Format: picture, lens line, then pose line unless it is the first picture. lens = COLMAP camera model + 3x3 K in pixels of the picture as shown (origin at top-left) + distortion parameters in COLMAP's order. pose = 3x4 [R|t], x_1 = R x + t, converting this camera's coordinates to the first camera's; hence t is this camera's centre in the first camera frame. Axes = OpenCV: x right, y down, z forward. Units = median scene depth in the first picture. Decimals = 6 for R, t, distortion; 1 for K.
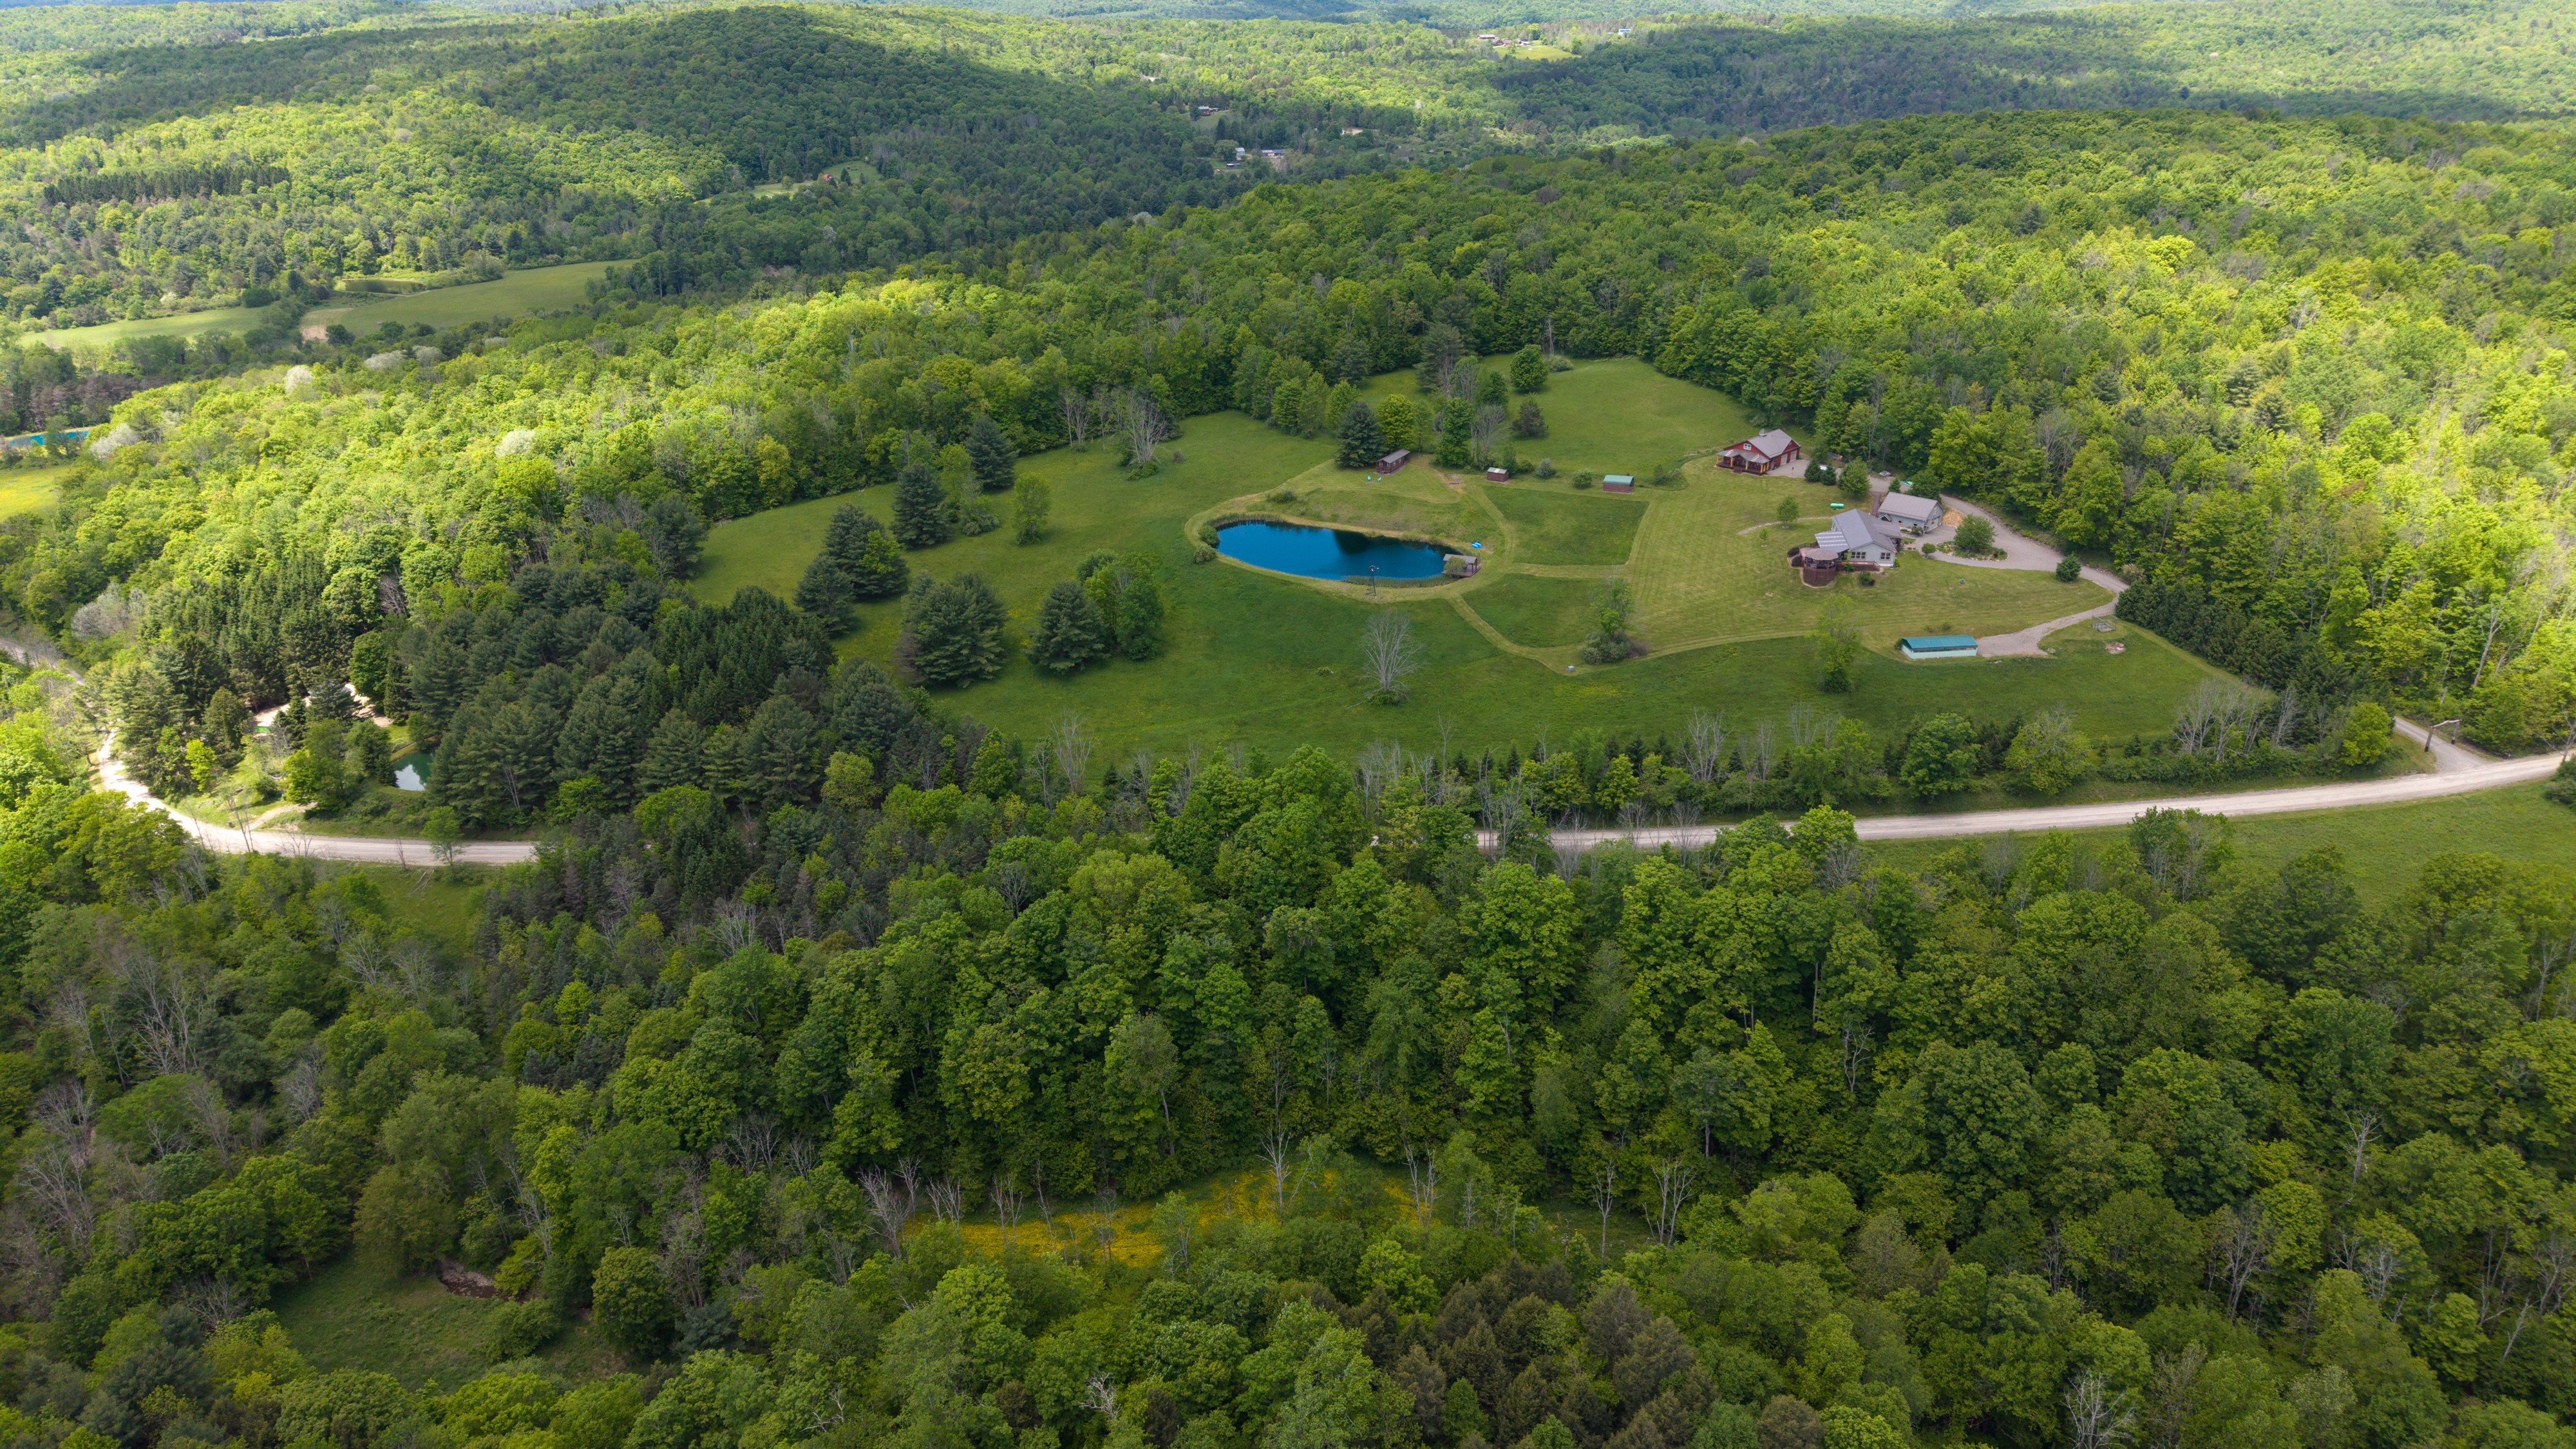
lens RADIAL K [[1762.9, 0, 1288.0], [0, 1762.9, 724.5], [0, 0, 1]] dist [0.063377, -0.079328]
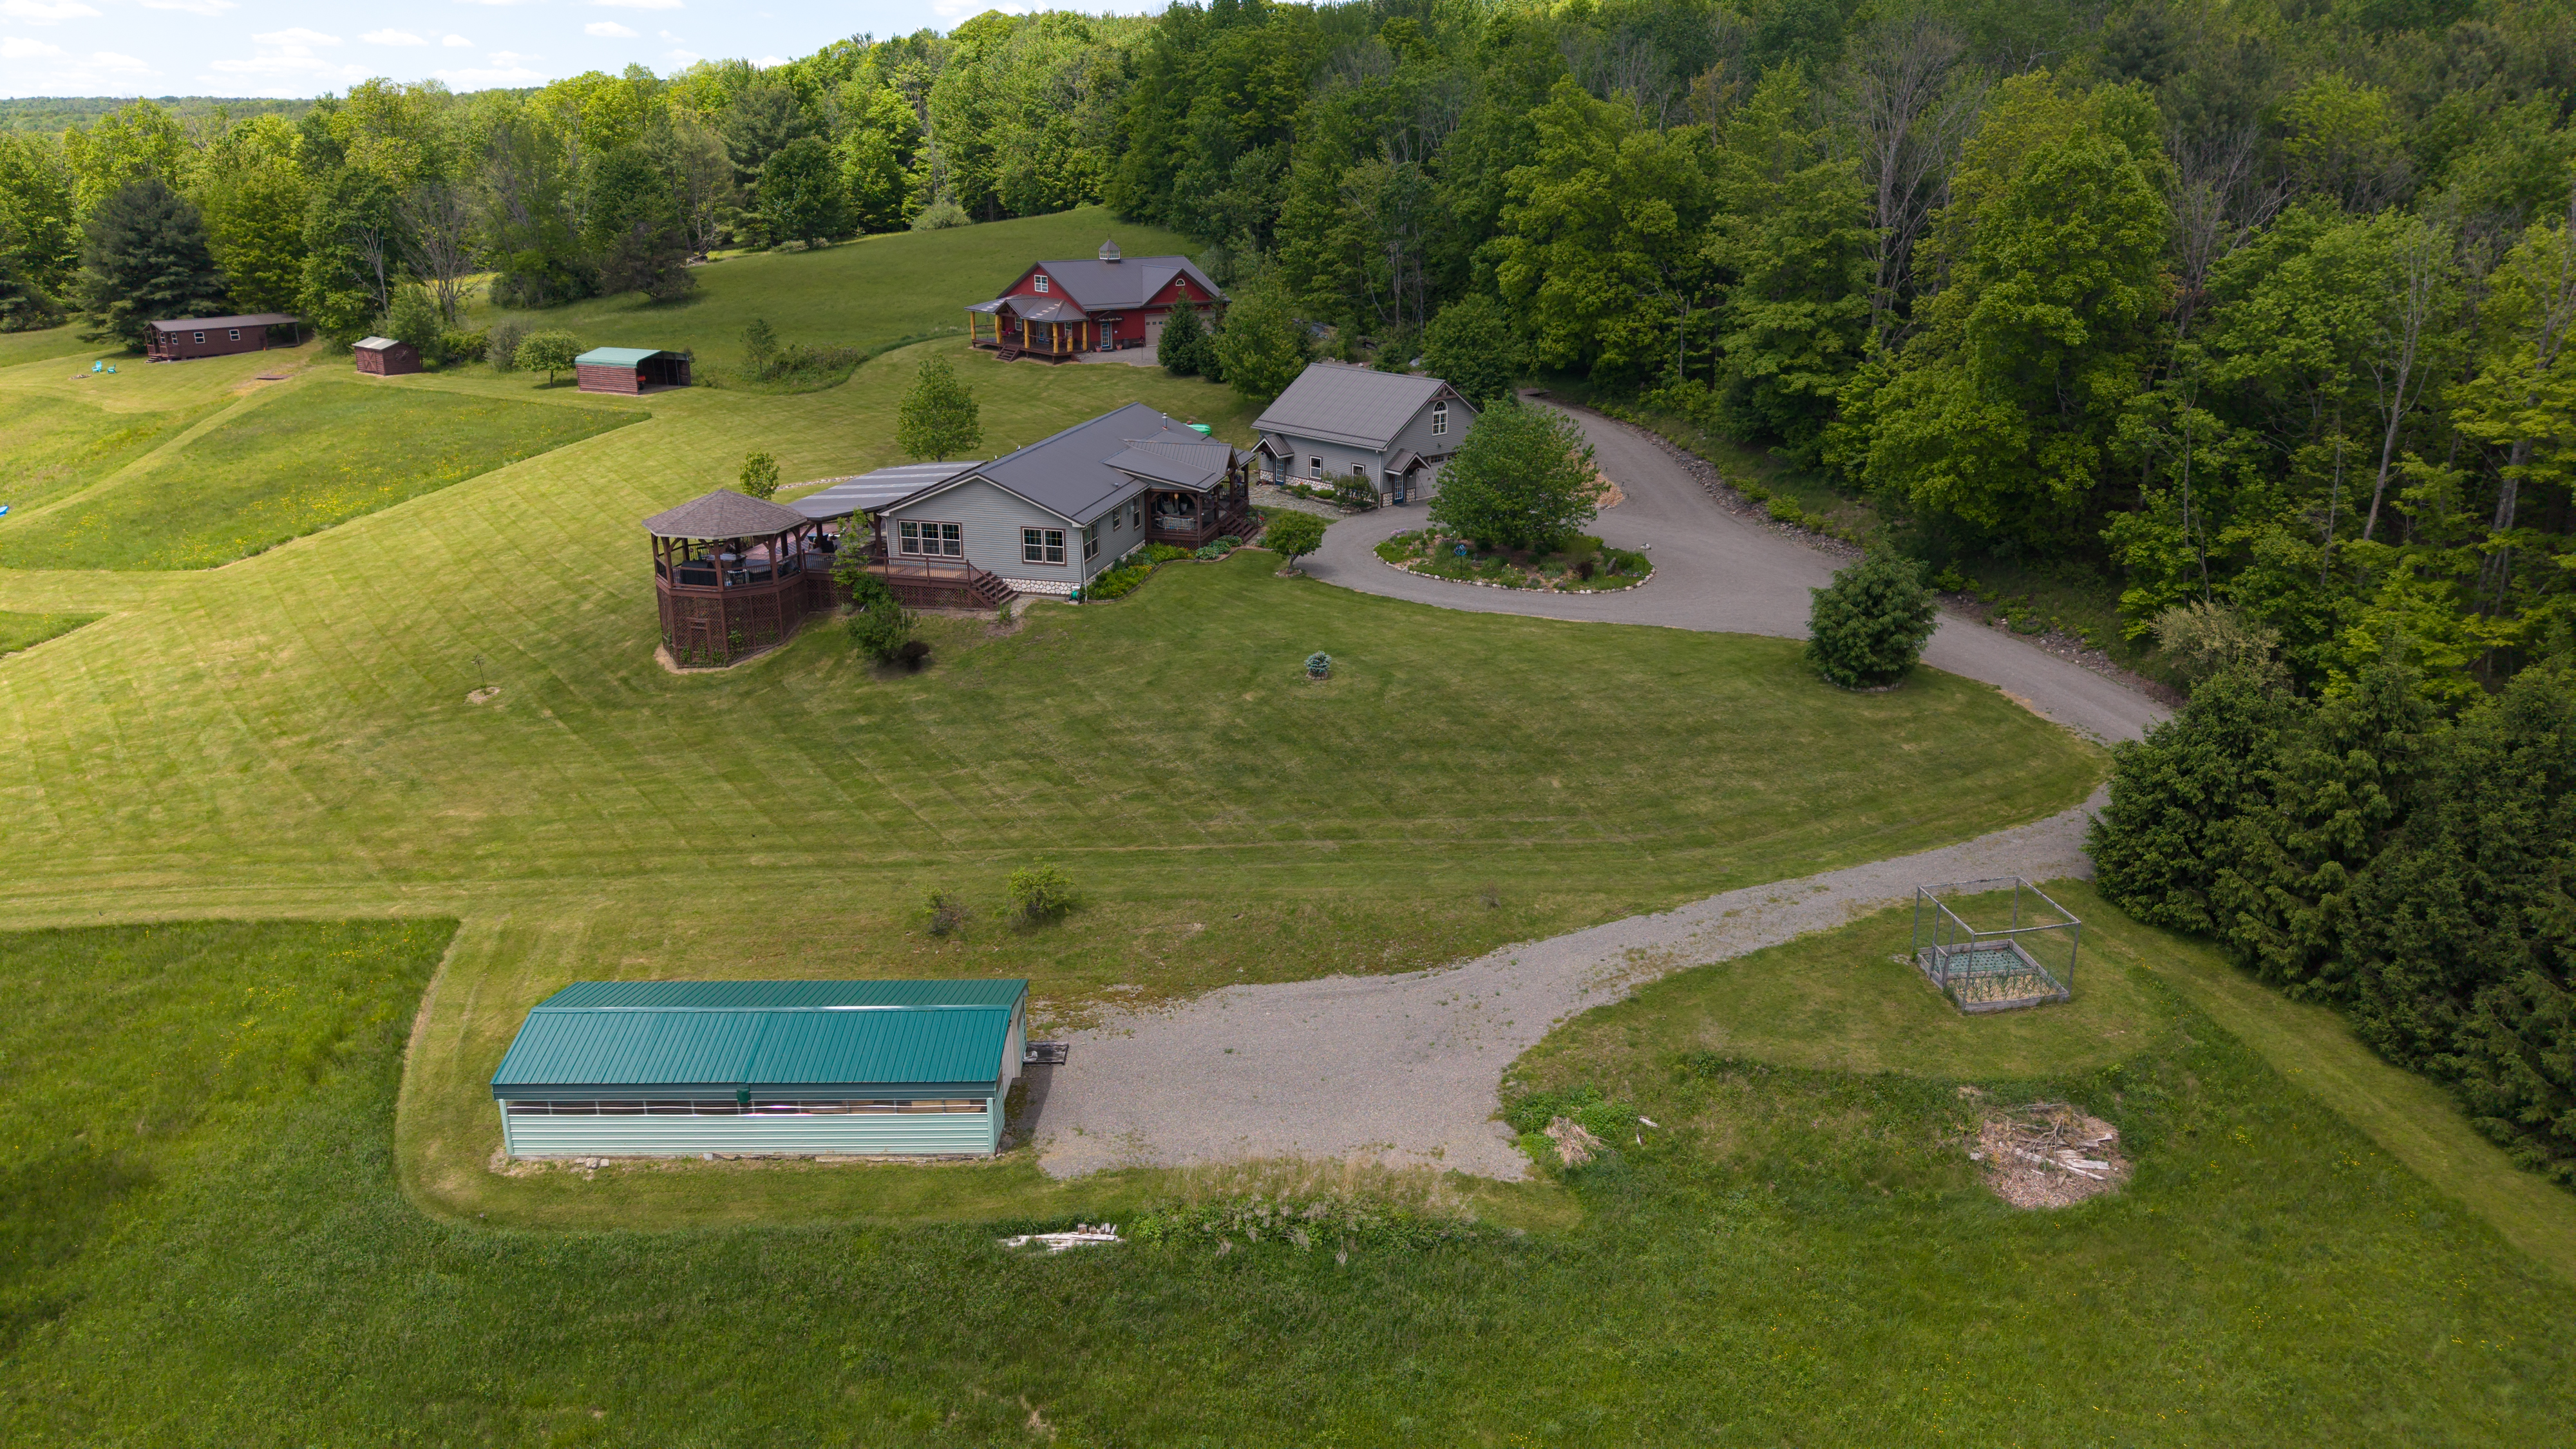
lens RADIAL K [[1746.3, 0, 1282.1], [0, 1746.3, 711.7], [0, 0, 1]] dist [0.076152, -0.088829]
pose [[0.996685, 0.039067, -0.071370, 0.352238], [-0.045775, 0.994433, -0.094910, -0.051257], [0.067265, 0.097862, 0.992924, 0.730637]]
